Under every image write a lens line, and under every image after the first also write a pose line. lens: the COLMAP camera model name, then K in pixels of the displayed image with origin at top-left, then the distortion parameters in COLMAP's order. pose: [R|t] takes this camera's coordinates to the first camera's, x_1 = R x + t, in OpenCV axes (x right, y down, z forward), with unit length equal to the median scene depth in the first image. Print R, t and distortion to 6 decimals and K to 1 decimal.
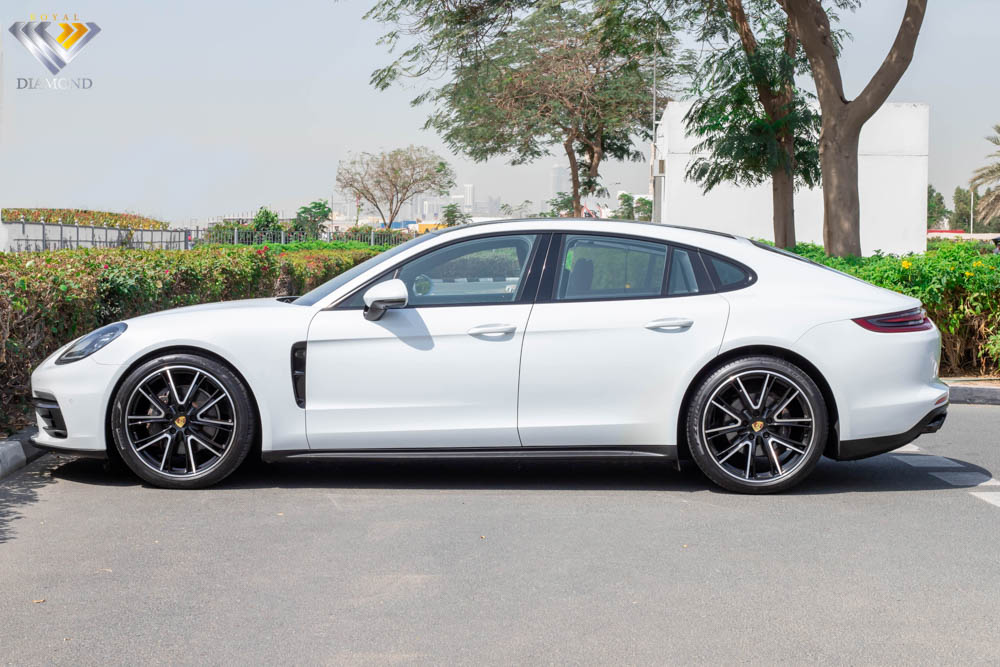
lens RADIAL K [[1544.4, 0, 498.0], [0, 1544.4, 317.5], [0, 0, 1]] dist [-0.055941, -0.032937]
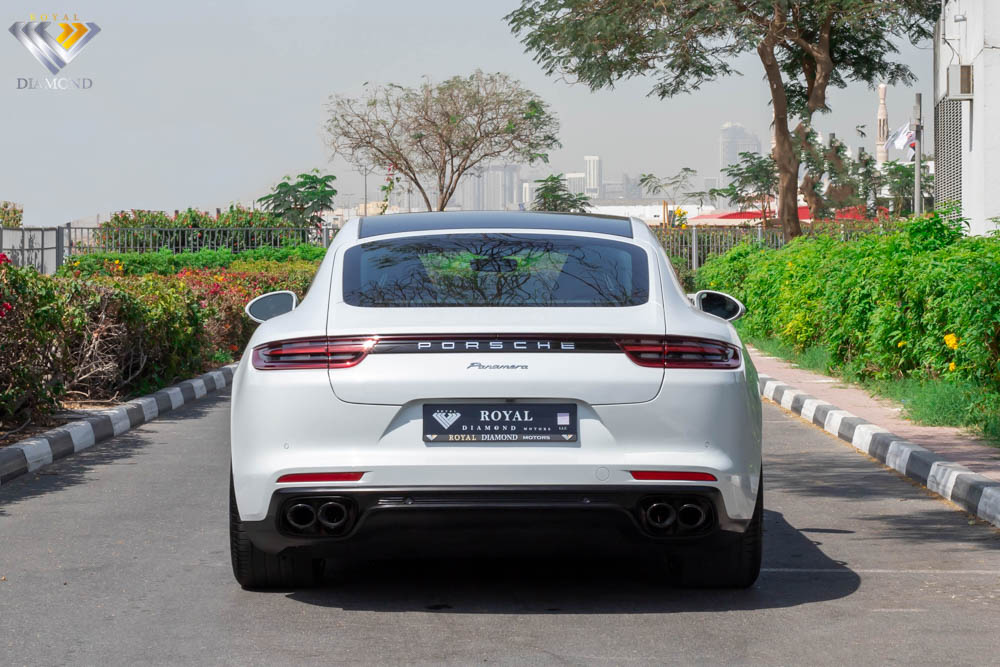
lens RADIAL K [[1713.6, 0, 548.4], [0, 1713.6, 309.4], [0, 0, 1]] dist [-0.045057, -0.088818]
pose [[0.998333, -0.010950, -0.056675, 0.003740], [0.010171, 0.999850, -0.014009, -0.017678], [0.056820, 0.013409, 0.998294, 0.410852]]
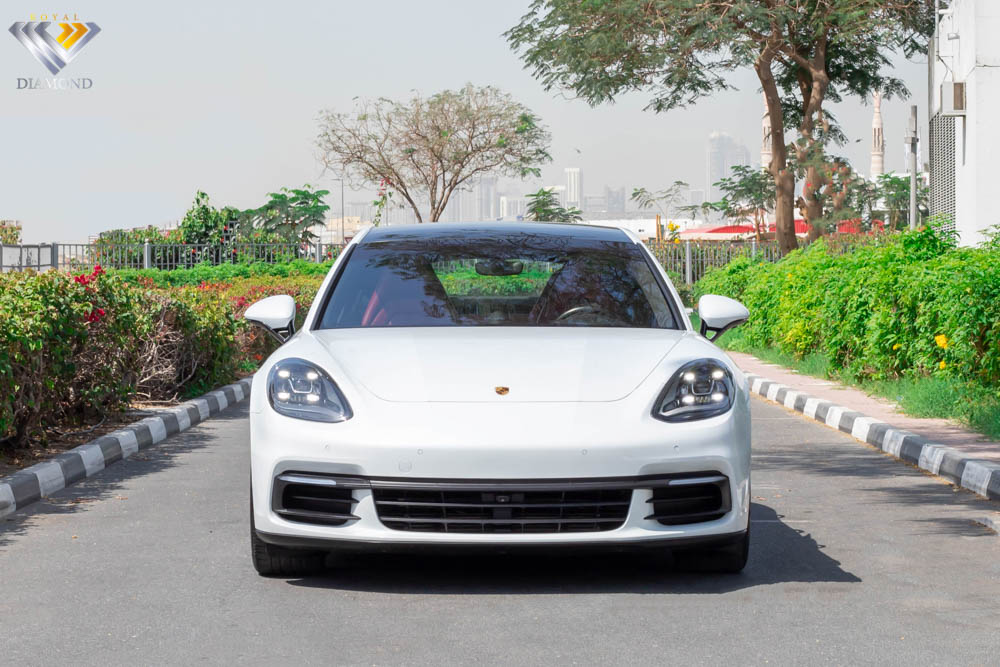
lens RADIAL K [[1930.0, 0, 498.9], [0, 1930.0, 360.9], [0, 0, 1]] dist [-0.055344, 0.038291]
pose [[0.998230, -0.014524, -0.057676, -0.007394], [0.014445, 0.999894, -0.001792, -0.012152], [0.057696, 0.000956, 0.998334, 0.333181]]
